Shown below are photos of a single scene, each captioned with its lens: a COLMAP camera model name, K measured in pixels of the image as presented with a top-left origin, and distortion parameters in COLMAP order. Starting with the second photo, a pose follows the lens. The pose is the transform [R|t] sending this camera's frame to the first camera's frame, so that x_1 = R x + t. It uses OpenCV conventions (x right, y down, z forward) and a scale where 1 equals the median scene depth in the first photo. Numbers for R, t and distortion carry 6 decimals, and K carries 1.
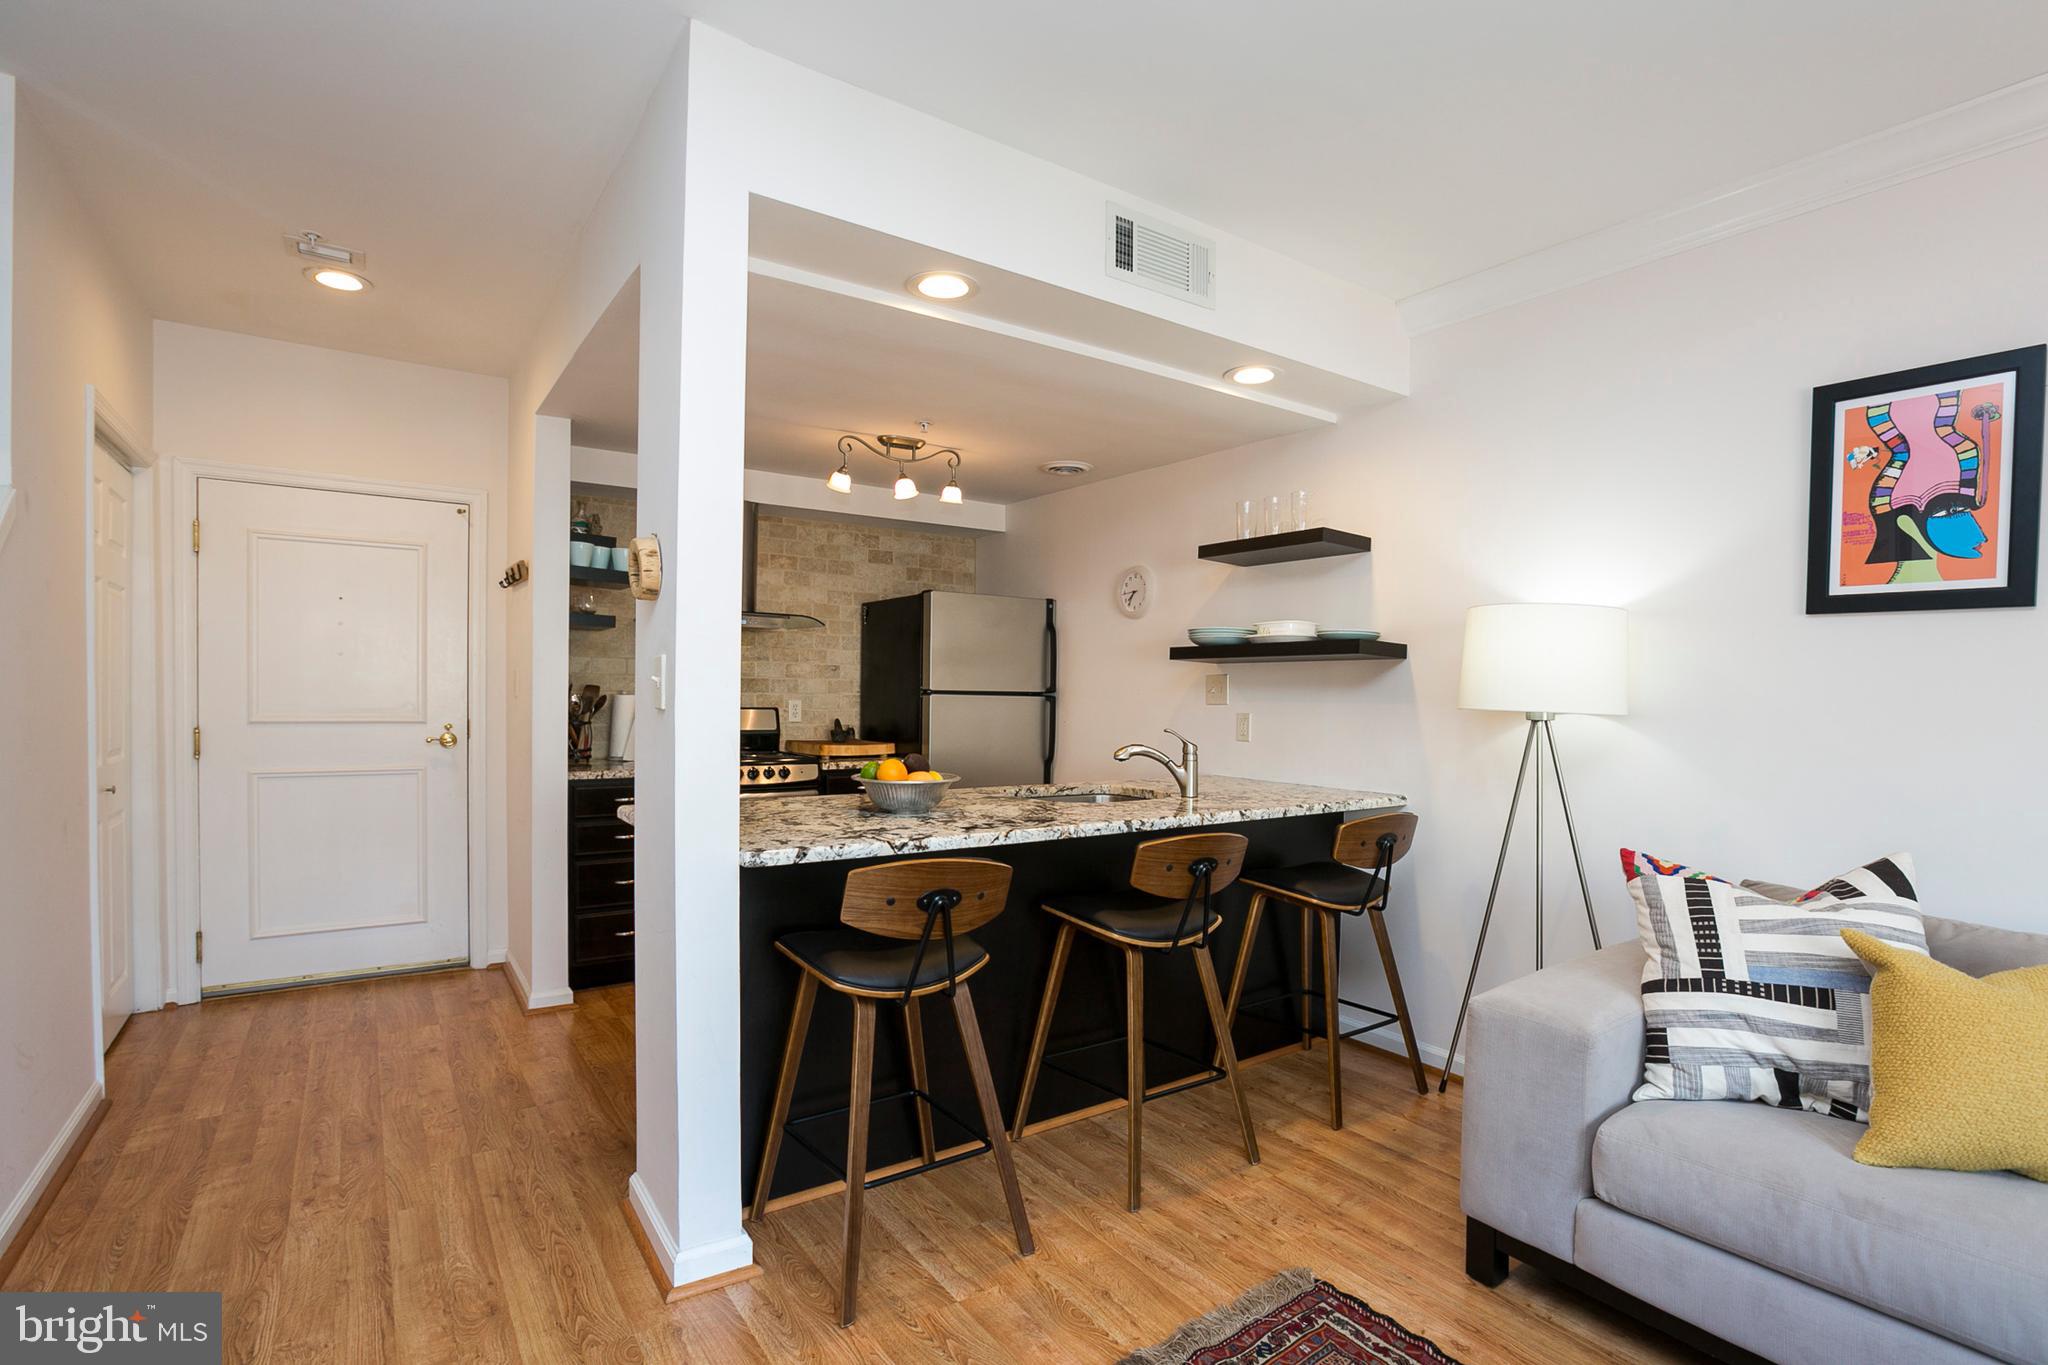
lens RADIAL K [[973.1, 0, 1003.5], [0, 973.1, 716.1], [0, 0, 1]] dist [-0.041140, 0.018312]
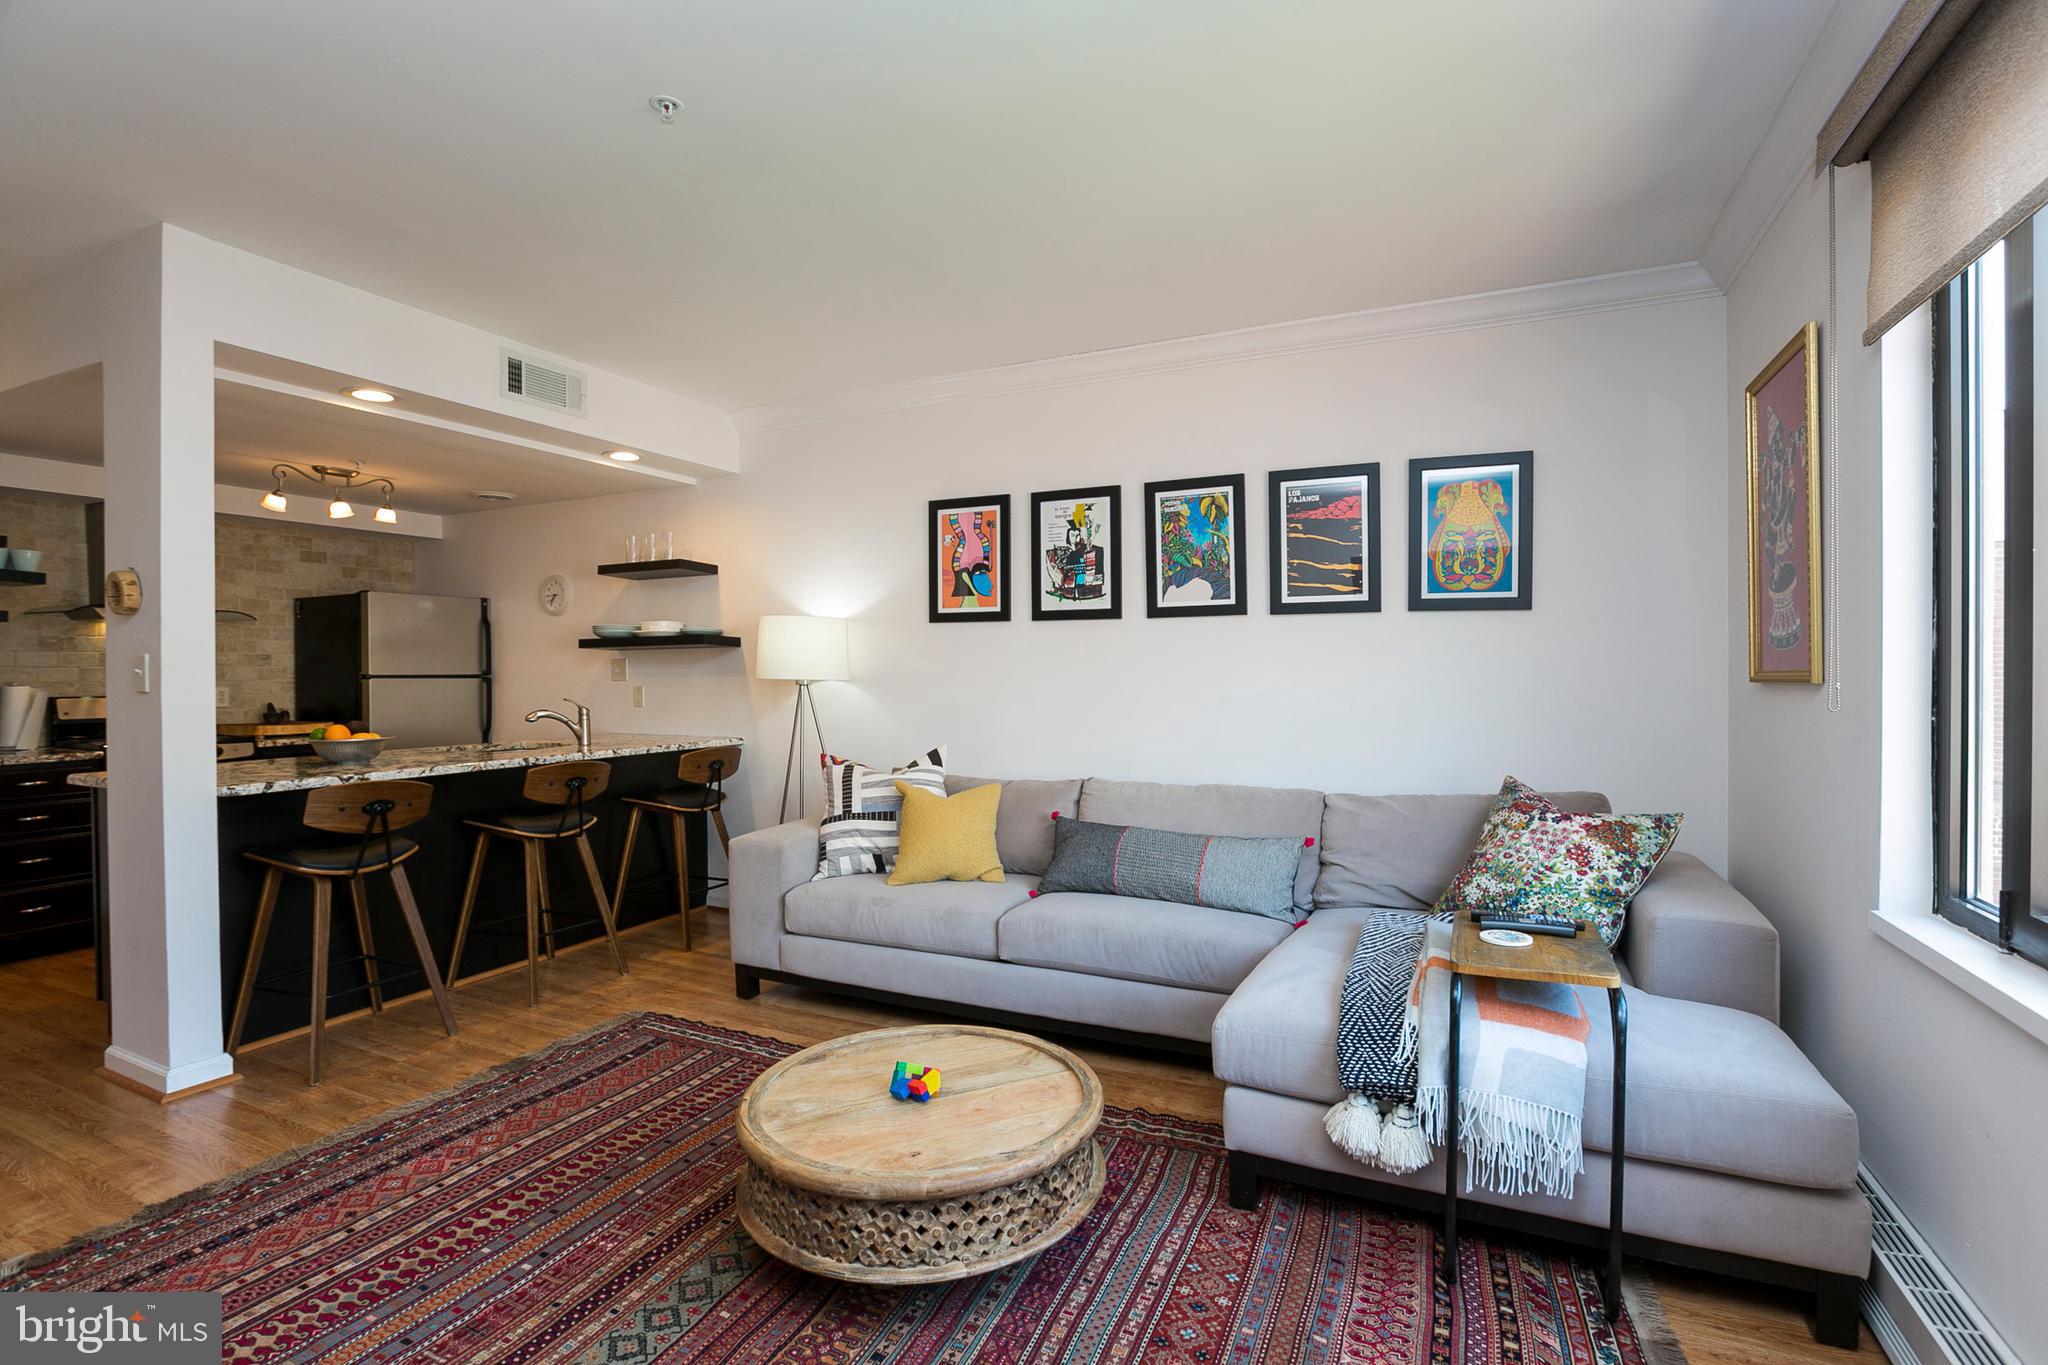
lens RADIAL K [[973.1, 0, 1034.6], [0, 973.1, 678.0], [0, 0, 1]] dist [-0.041140, 0.018312]
pose [[0.862976, -0.025115, 0.504621, 0.060683], [0.032355, 0.999461, -0.005588, 0.017007], [-0.504208, 0.021149, 0.863323, -0.720673]]
